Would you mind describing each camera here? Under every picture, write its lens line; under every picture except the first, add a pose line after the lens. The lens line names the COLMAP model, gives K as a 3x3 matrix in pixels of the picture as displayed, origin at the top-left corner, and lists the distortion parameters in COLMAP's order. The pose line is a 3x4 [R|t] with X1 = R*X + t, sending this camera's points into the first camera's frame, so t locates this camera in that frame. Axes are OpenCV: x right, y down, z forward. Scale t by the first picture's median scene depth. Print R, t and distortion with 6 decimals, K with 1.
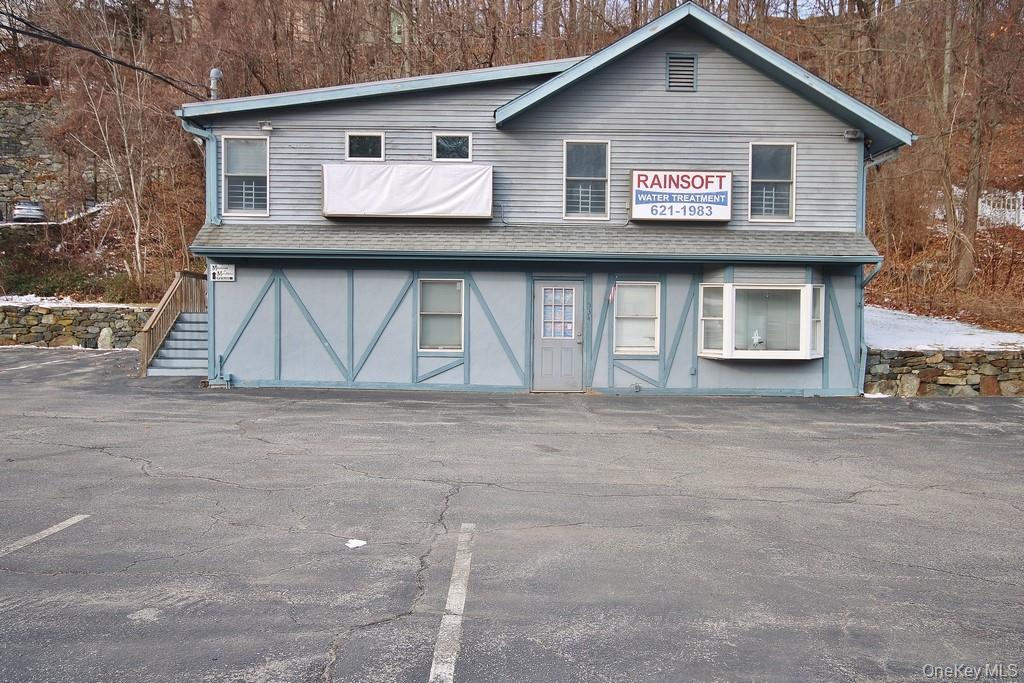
lens RADIAL K [[826.9, 0, 511.3], [0, 826.9, 335.2], [0, 0, 1]] dist [0.010365, 0.005663]
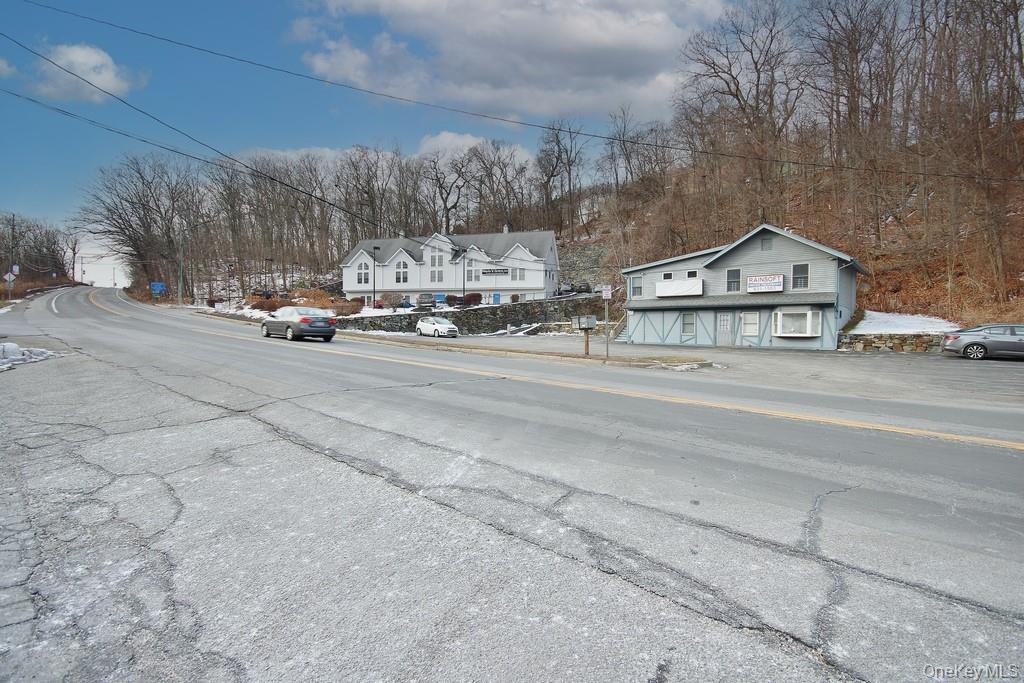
lens RADIAL K [[472.6, 0, 512.4], [0, 472.6, 336.6], [0, 0, 1]] dist [-0.005905, -0.000632]
pose [[0.743223, 0.001426, -0.669042, 0.678733], [-0.008190, 0.999942, -0.006968, 0.048335], [0.668993, 0.010658, 0.743192, -0.933391]]
